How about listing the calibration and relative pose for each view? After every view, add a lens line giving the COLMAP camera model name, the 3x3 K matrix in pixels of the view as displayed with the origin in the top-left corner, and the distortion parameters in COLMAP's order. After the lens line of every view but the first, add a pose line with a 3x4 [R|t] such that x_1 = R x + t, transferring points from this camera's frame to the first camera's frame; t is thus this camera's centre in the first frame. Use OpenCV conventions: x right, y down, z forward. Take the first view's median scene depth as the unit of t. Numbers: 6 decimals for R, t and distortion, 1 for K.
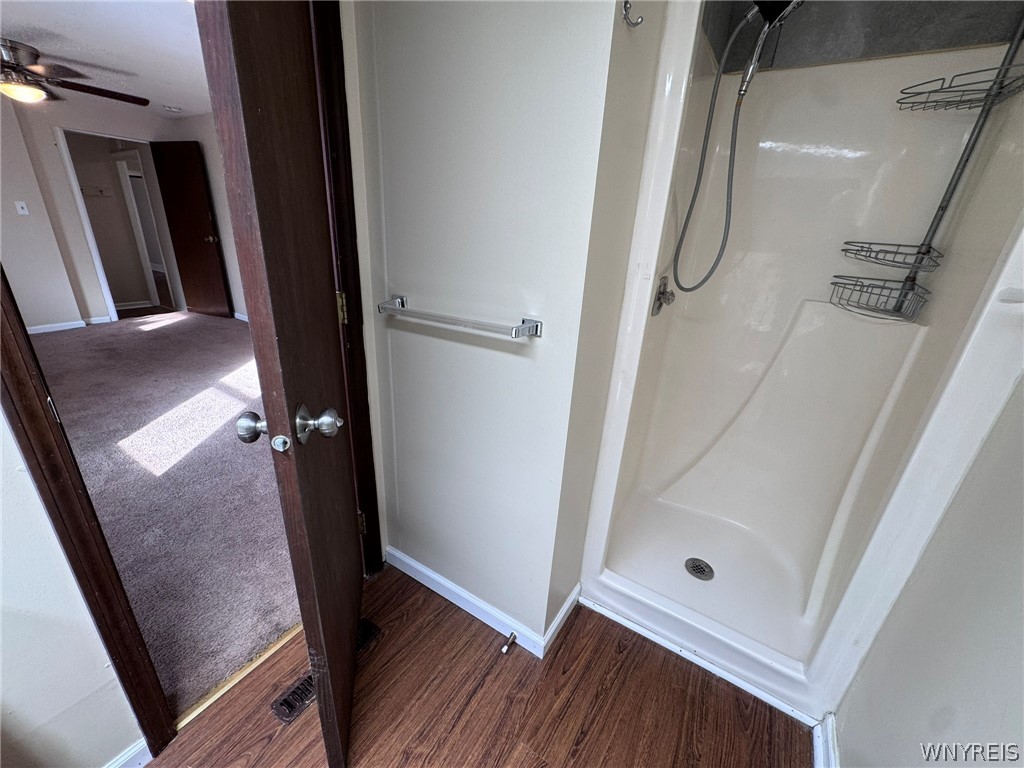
lens RADIAL K [[406.8, 0, 514.0], [0, 406.8, 382.9], [0, 0, 1]] dist [-0.002064, -0.000244]
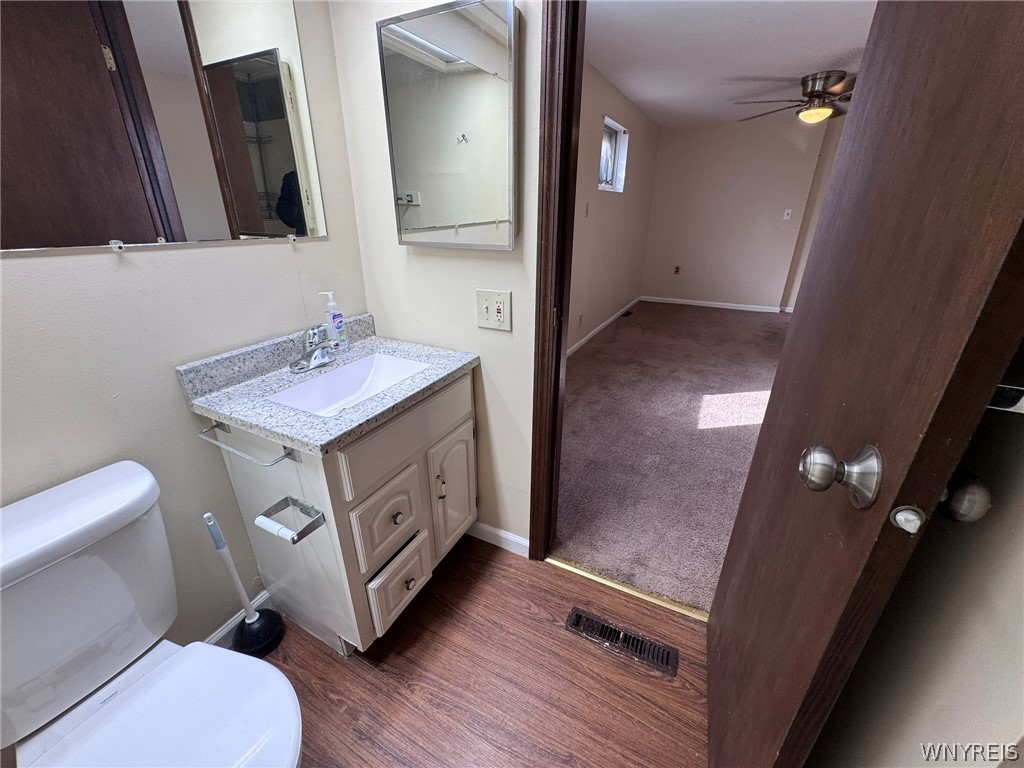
lens RADIAL K [[406.8, 0, 510.9], [0, 406.8, 383.6], [0, 0, 1]] dist [-0.002064, -0.000244]
pose [[0.076169, 0.336039, -0.938763, 0.194754], [-0.356815, 0.888336, 0.289037, -0.045733], [0.931065, 0.312949, 0.187567, 0.271448]]
